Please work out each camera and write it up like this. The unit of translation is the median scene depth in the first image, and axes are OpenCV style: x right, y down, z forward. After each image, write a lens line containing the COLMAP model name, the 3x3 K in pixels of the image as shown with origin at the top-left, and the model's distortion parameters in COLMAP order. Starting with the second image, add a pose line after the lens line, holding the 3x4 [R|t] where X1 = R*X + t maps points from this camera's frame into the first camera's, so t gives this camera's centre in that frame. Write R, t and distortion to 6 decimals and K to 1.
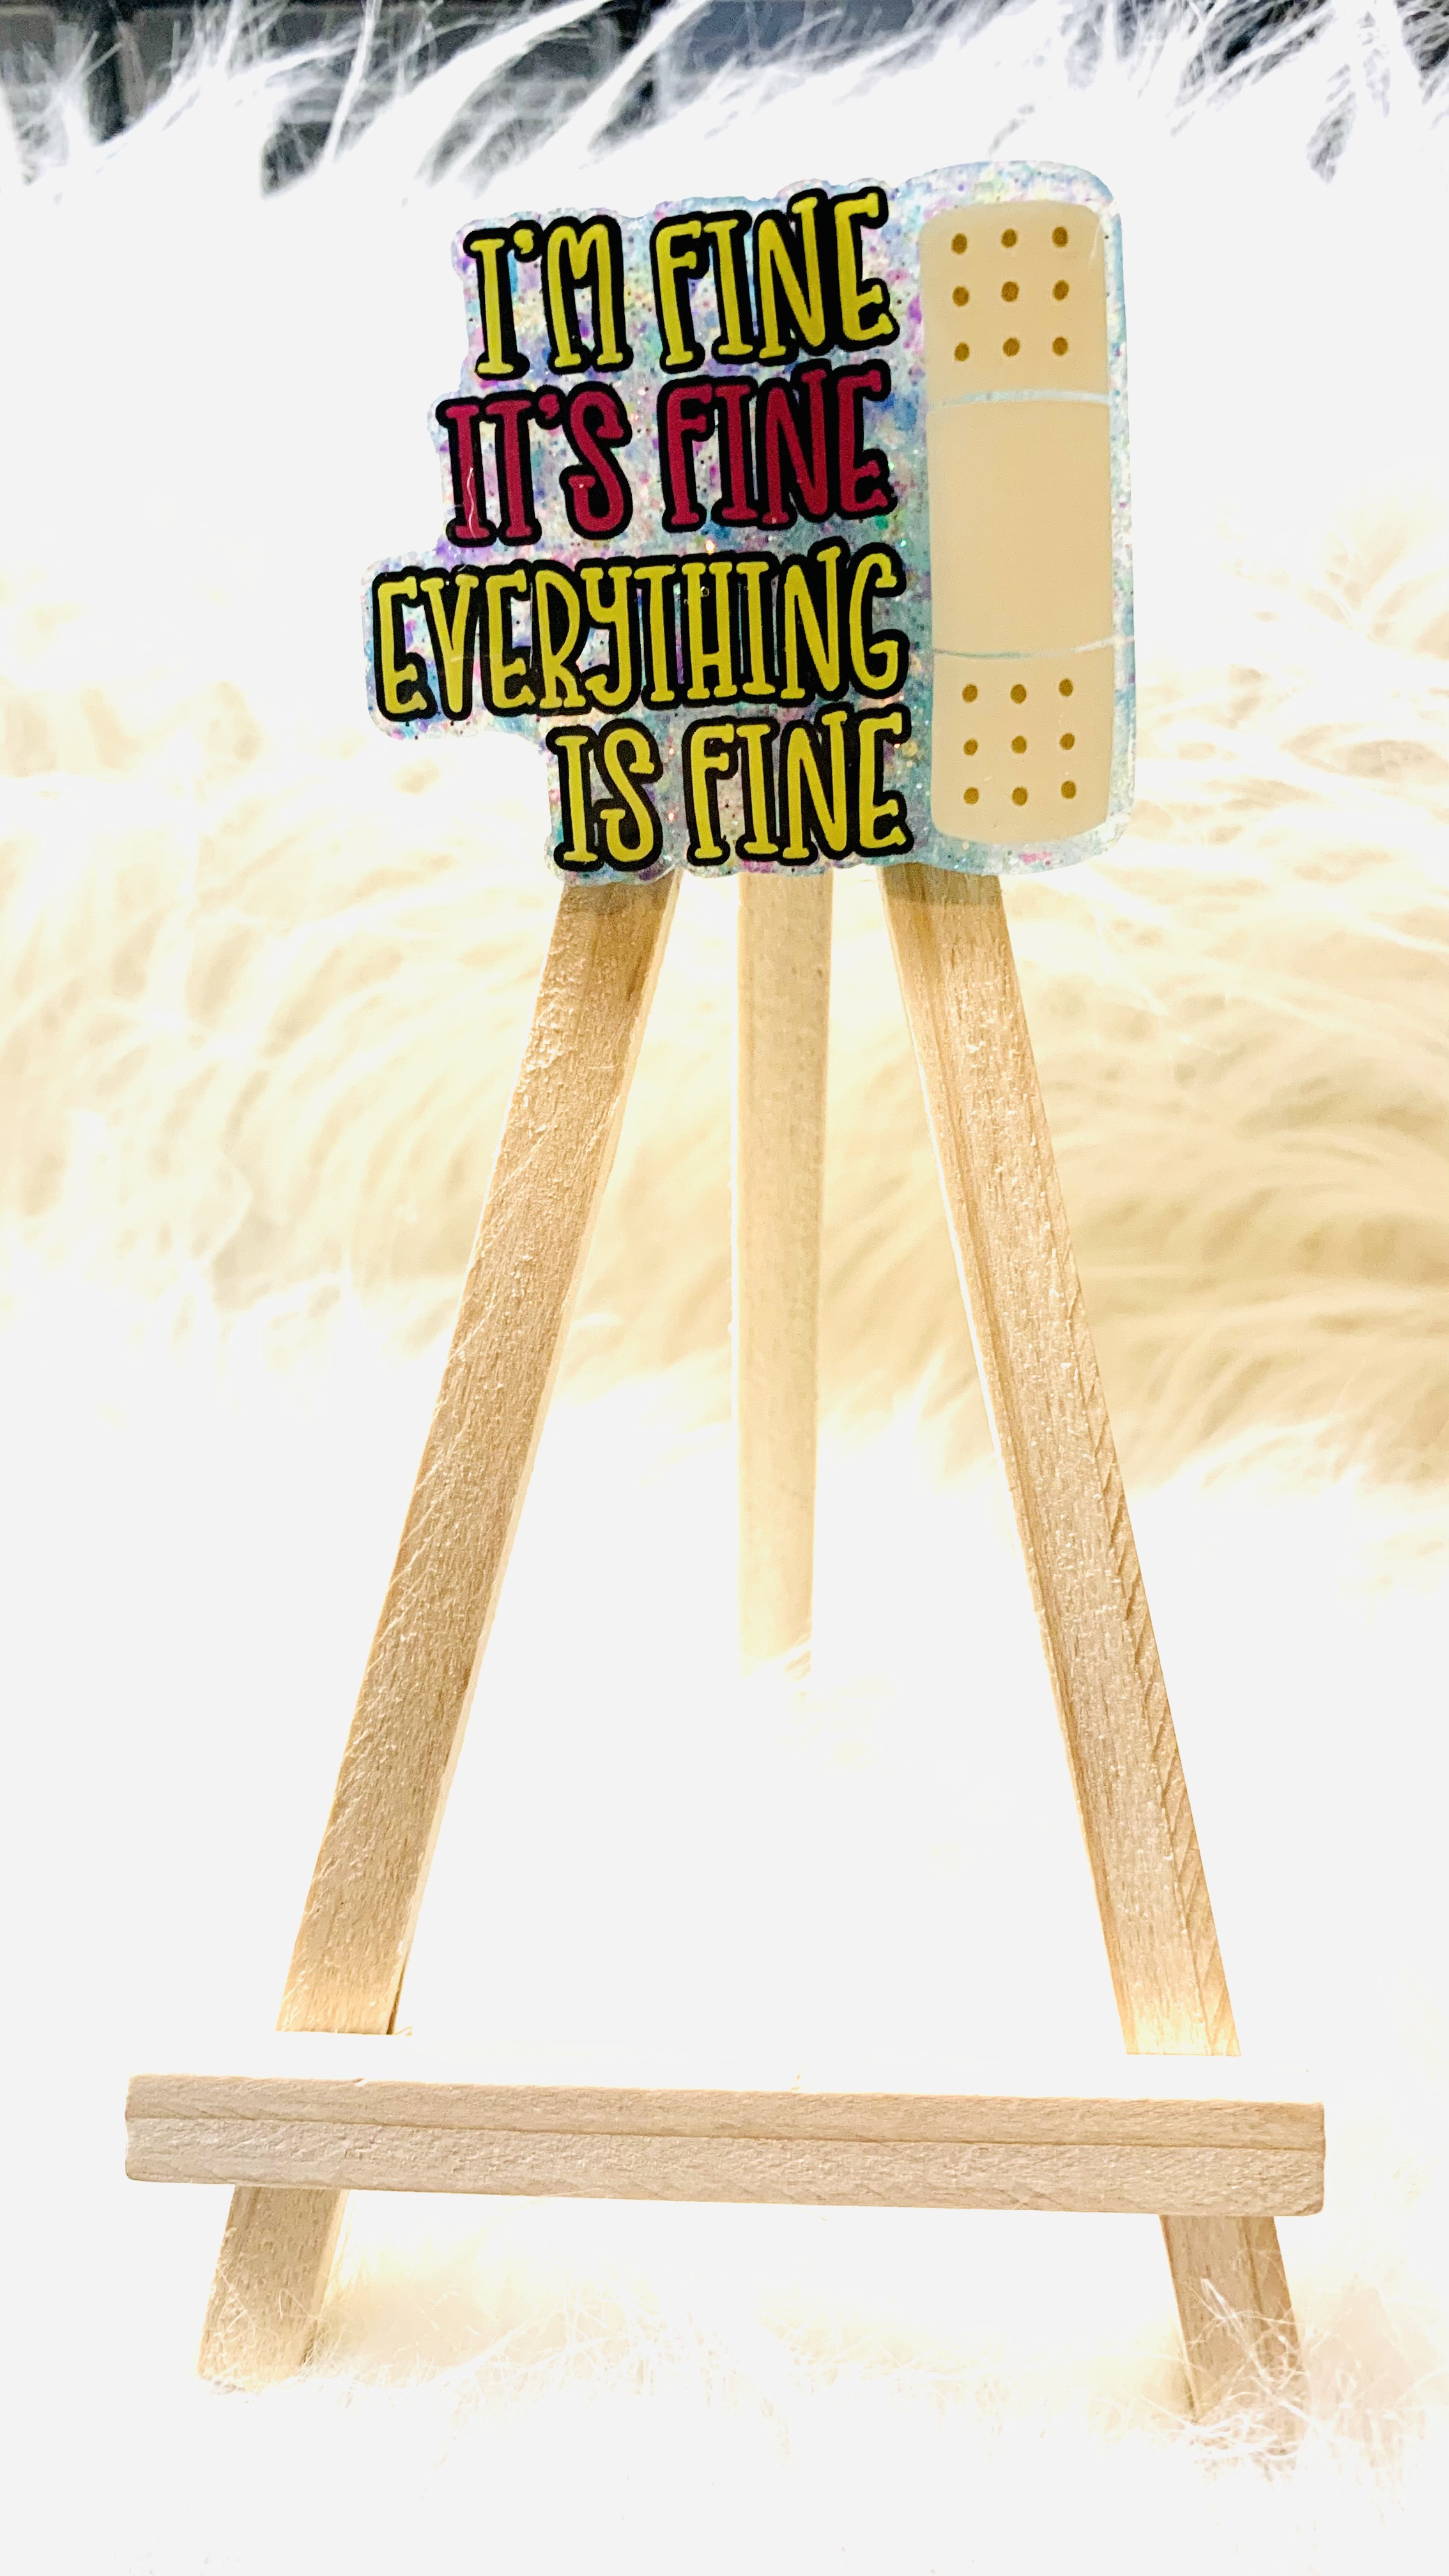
lens RADIAL K [[2176.0, 0, 735.9], [0, 2176.0, 1229.5], [0, 0, 1]] dist [-0.006259, -0.045638]
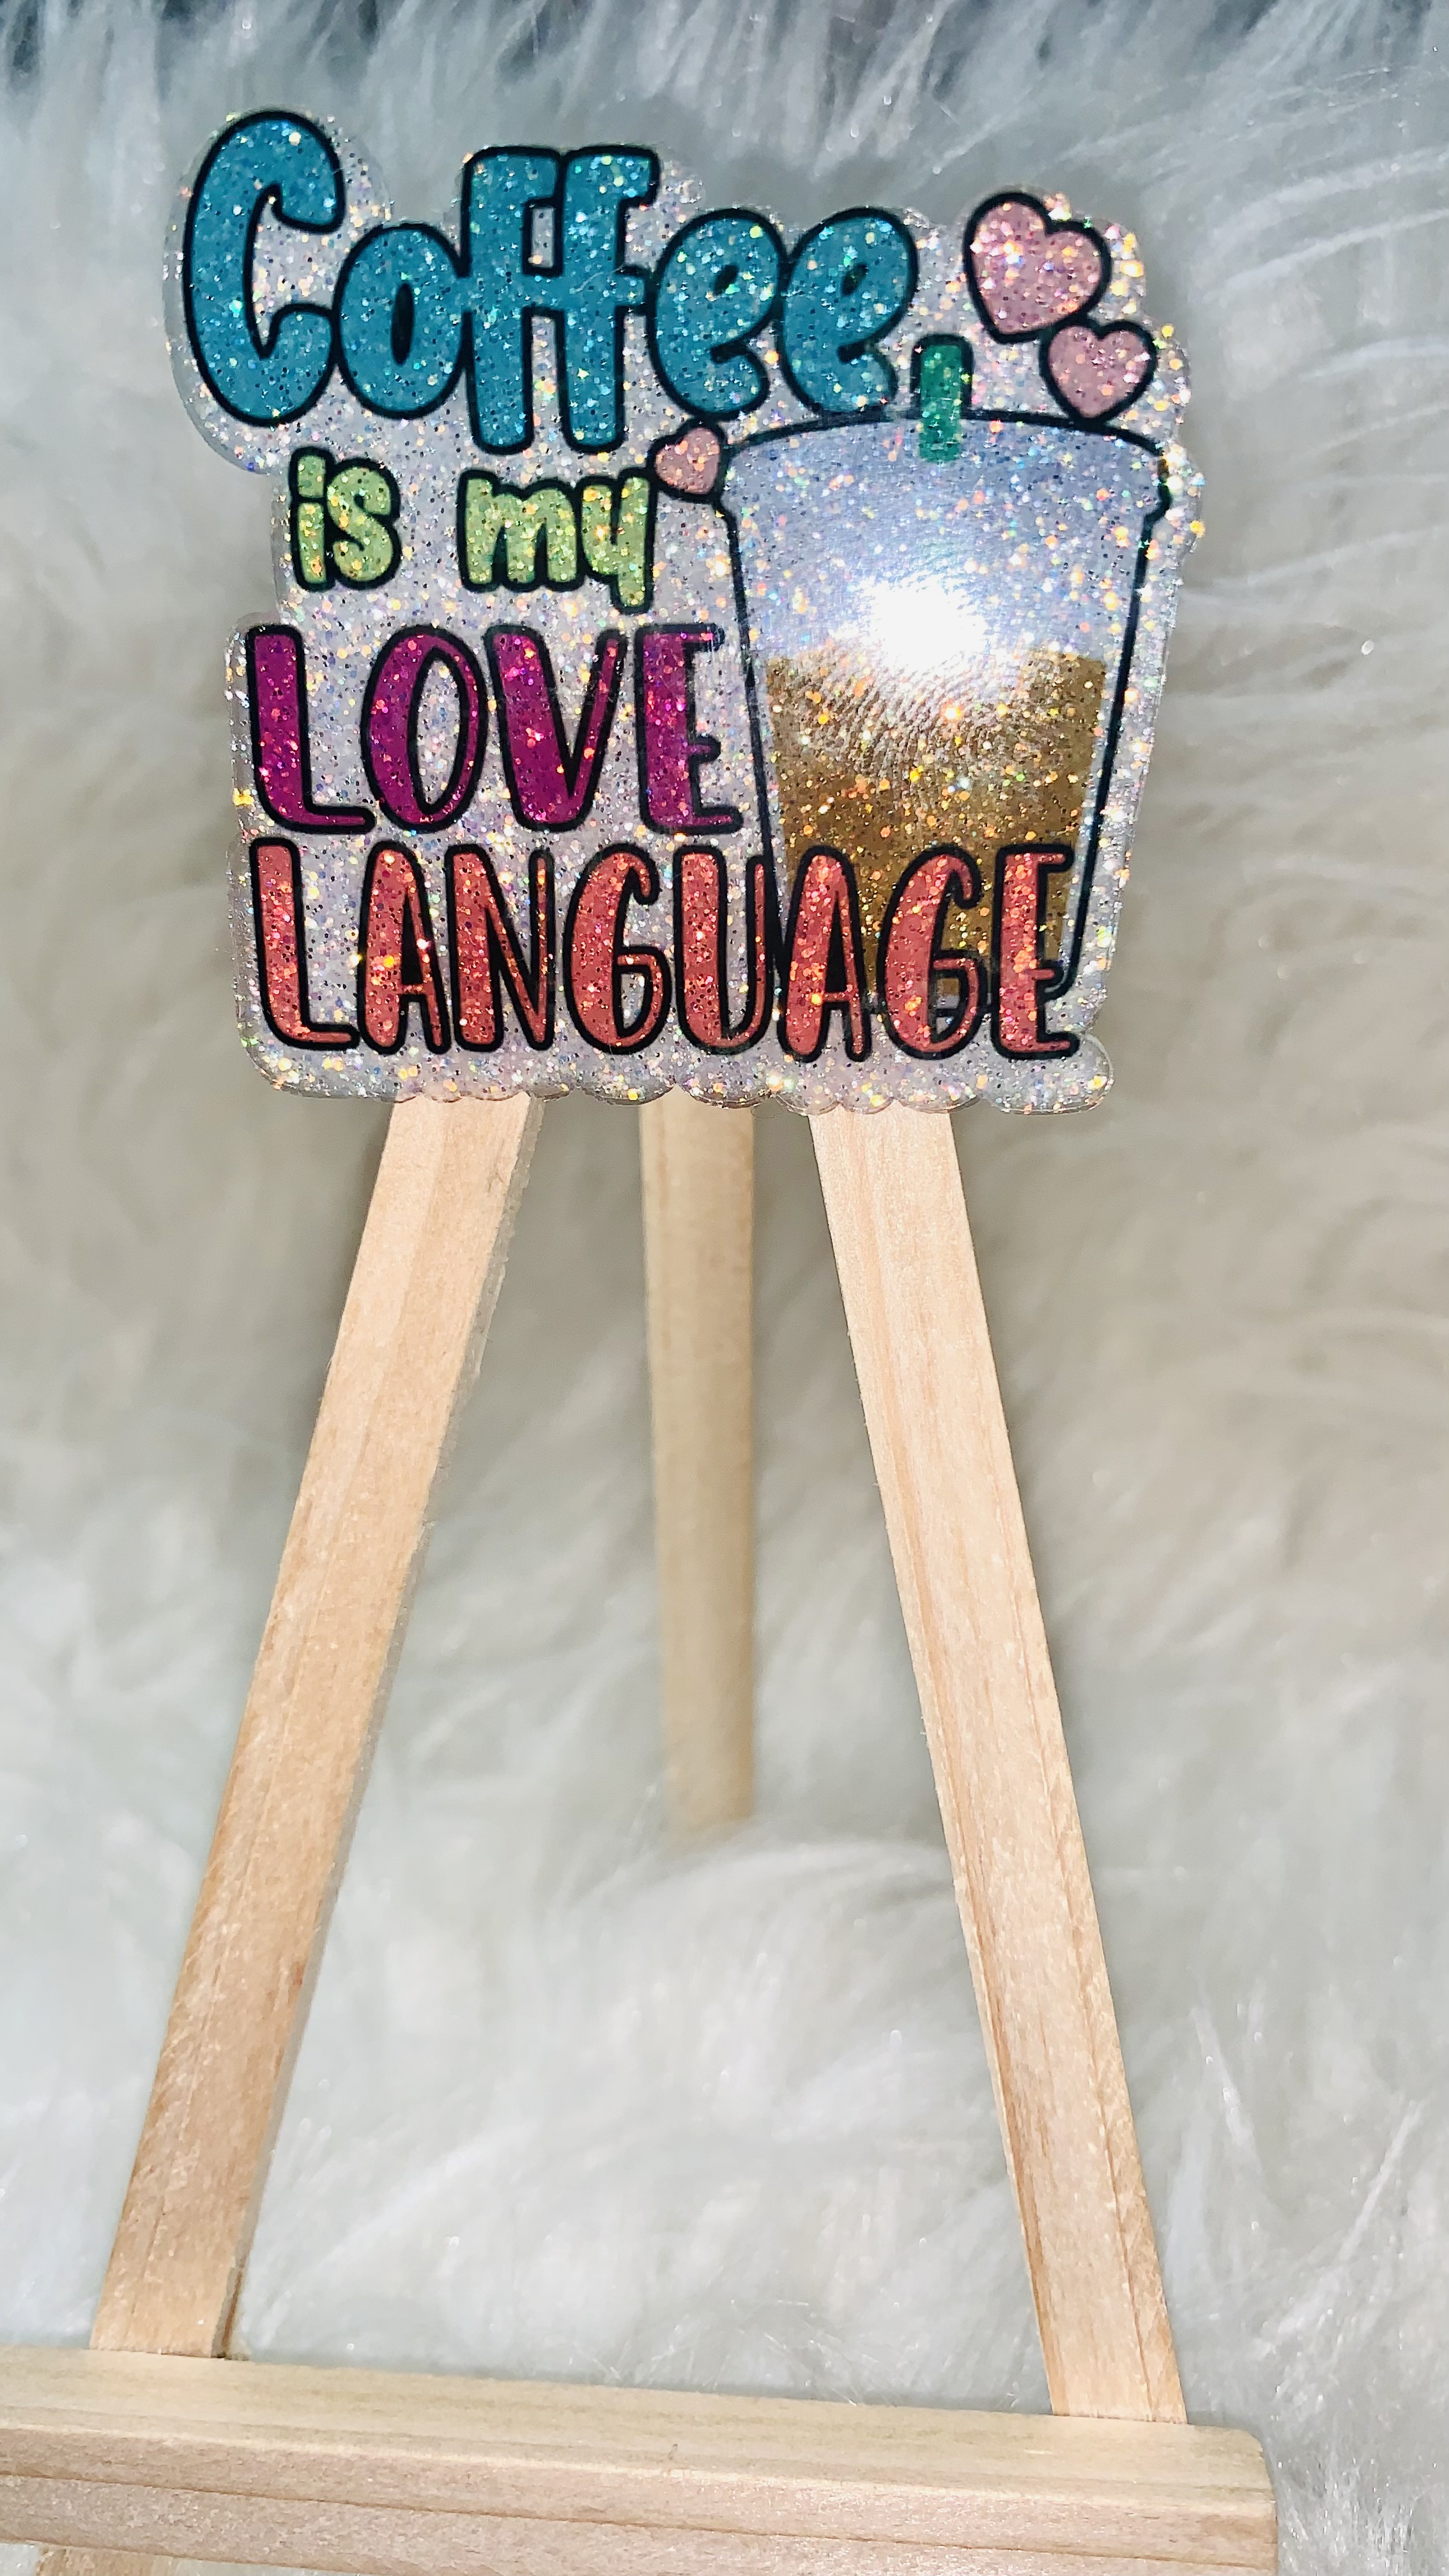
lens RADIAL K [[2087.3, 0, 736.8], [0, 2087.3, 1246.7], [0, 0, 1]] dist [-0.067212, 0.053177]
pose [[0.999762, 0.015371, -0.015469, 0.057780], [-0.013622, 0.994120, 0.107428, -0.173456], [0.017030, -0.107192, 0.994092, 0.226694]]
